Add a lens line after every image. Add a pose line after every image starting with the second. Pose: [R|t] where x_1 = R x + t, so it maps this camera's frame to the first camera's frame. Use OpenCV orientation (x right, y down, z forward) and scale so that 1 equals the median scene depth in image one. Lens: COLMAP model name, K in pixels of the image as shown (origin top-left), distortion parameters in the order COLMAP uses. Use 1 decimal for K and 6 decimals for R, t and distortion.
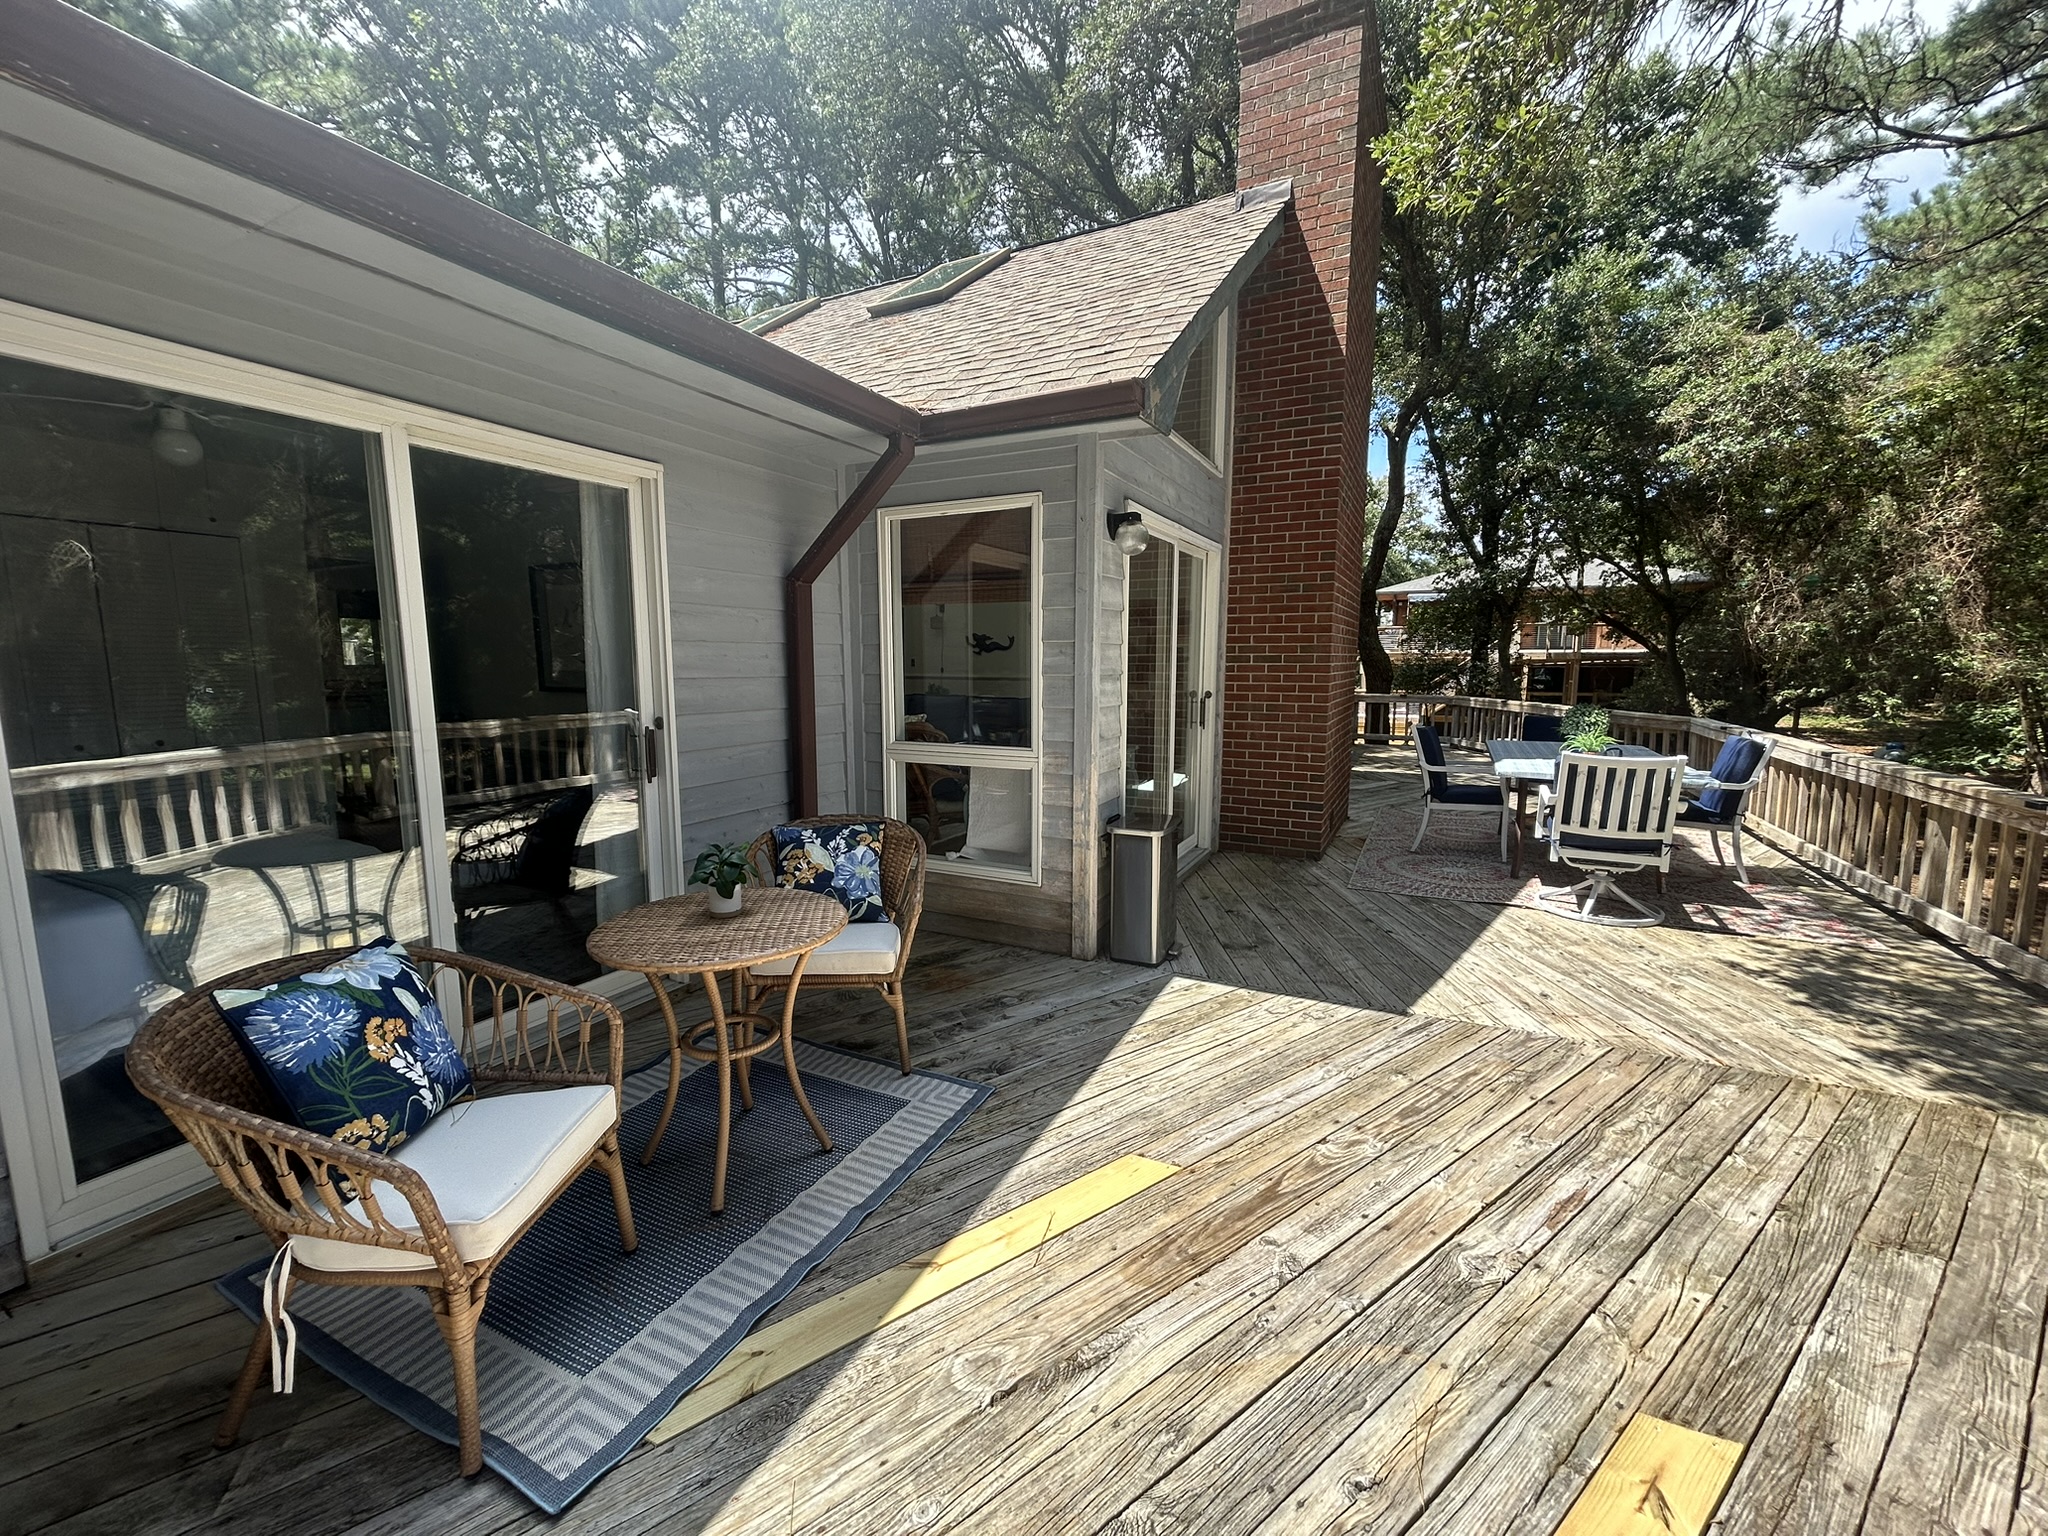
lens RADIAL K [[824.1, 0, 1032.6], [0, 824.1, 770.2], [0, 0, 1]] dist [0.001017, 0.000532]
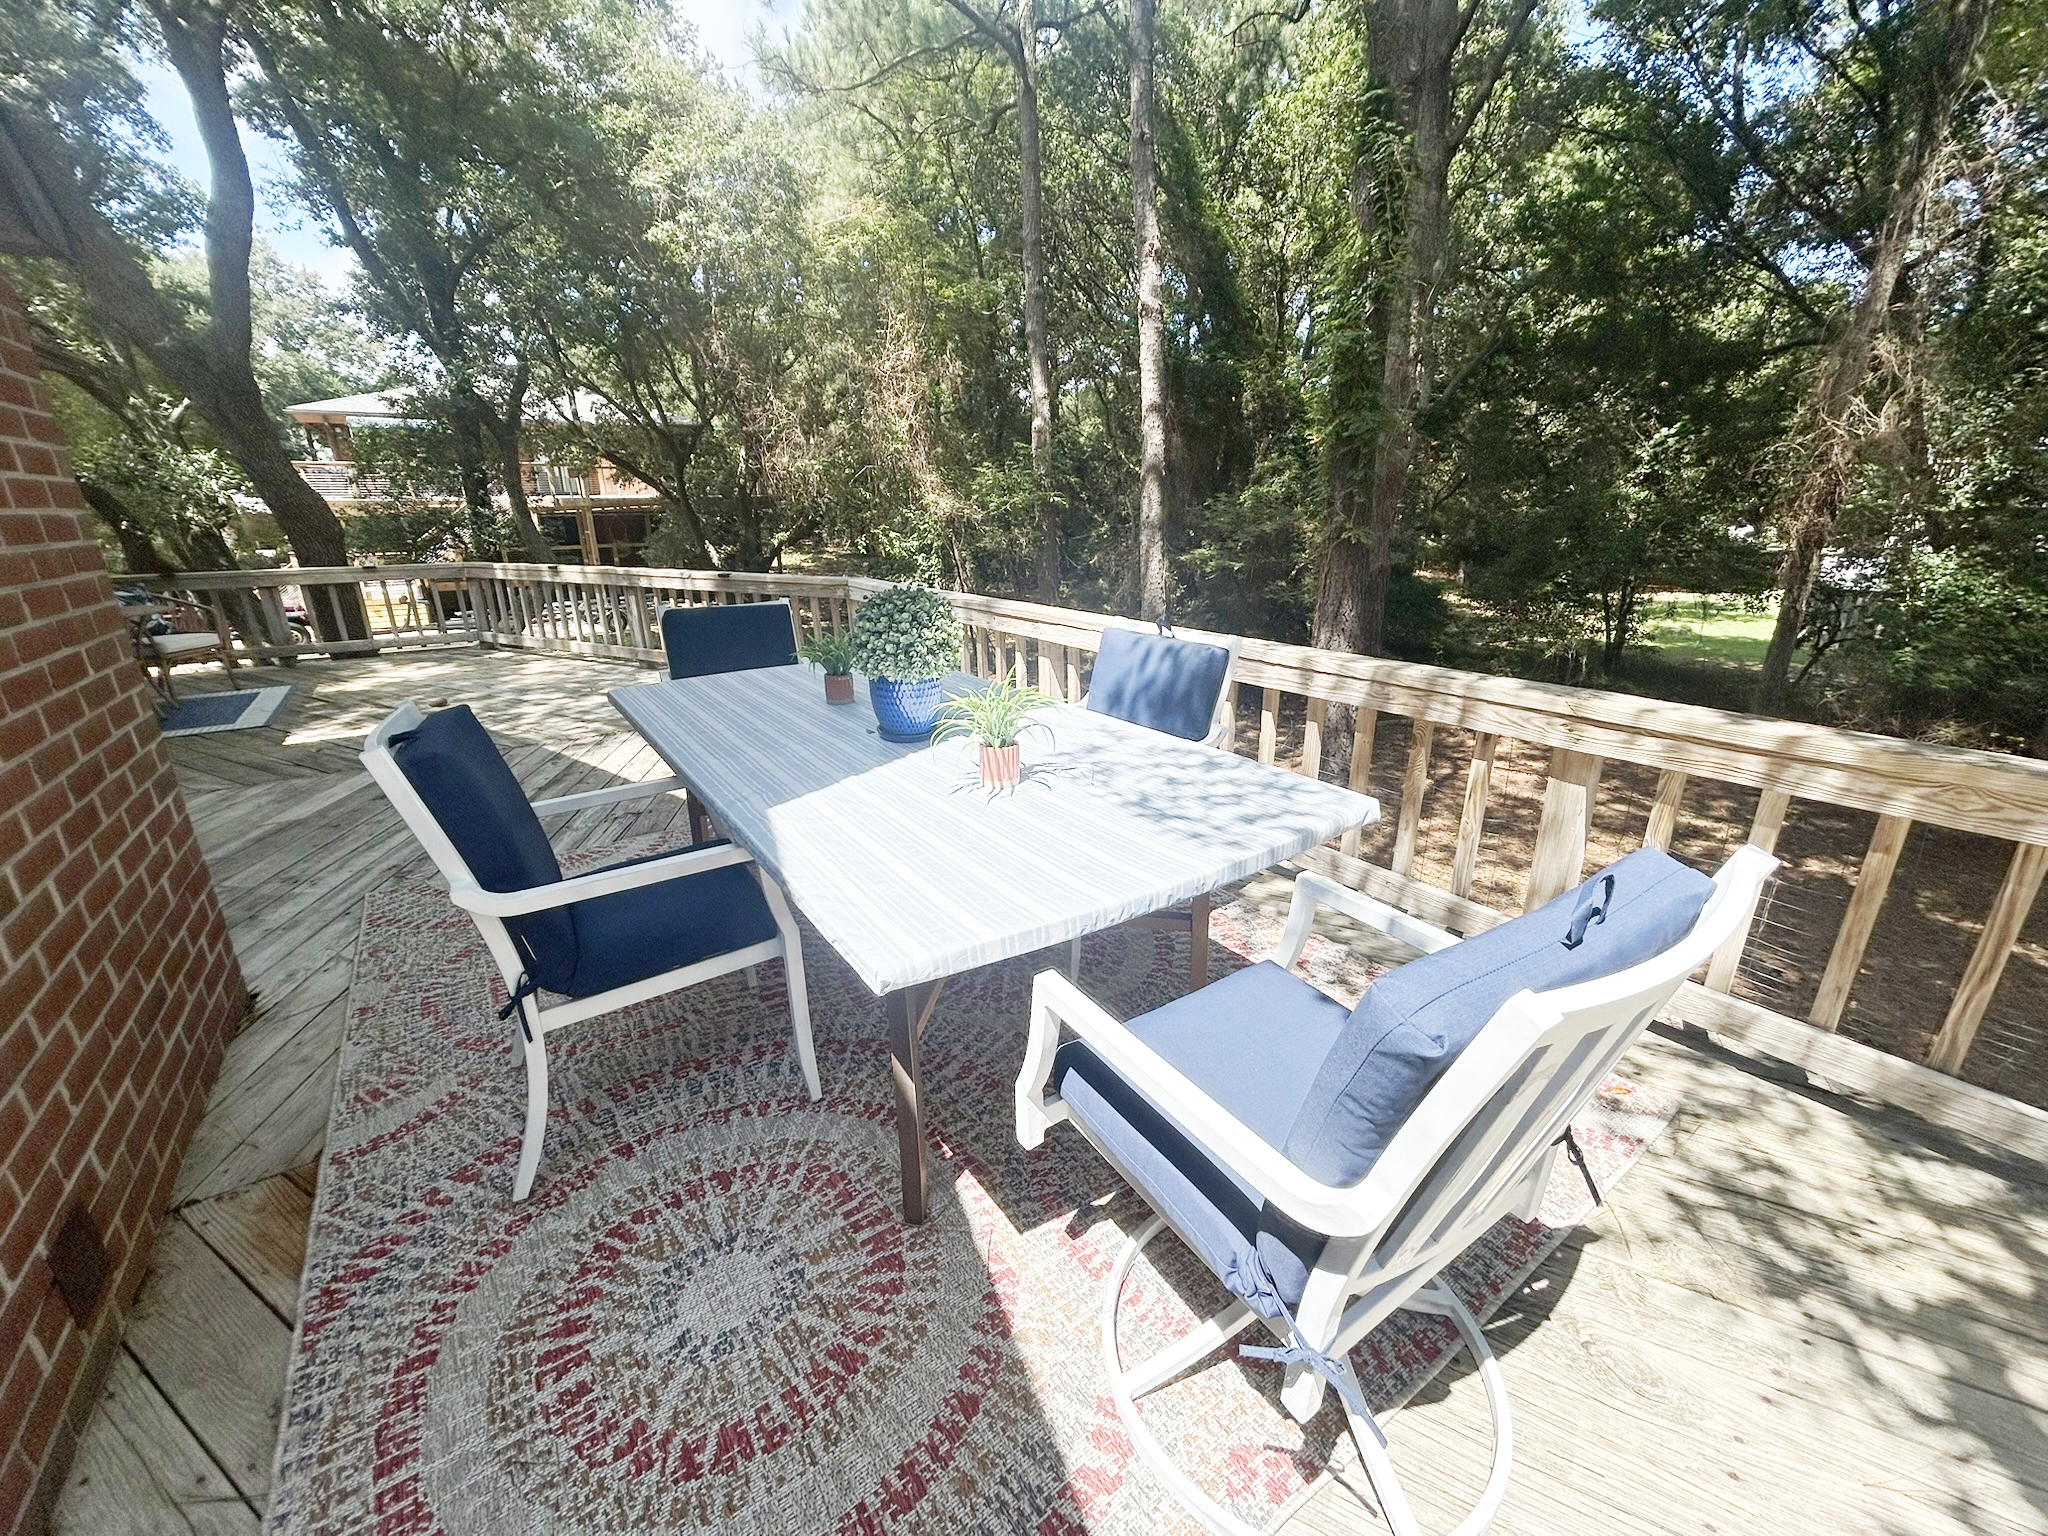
lens RADIAL K [[824.1, 0, 1037.2], [0, 824.1, 765.2], [0, 0, 1]] dist [0.001017, 0.000532]
pose [[0.476128, -0.275929, 0.834964, 0.084972], [0.133499, 0.961172, 0.241510, -0.019474], [-0.869183, -0.003523, 0.494477, 0.172460]]
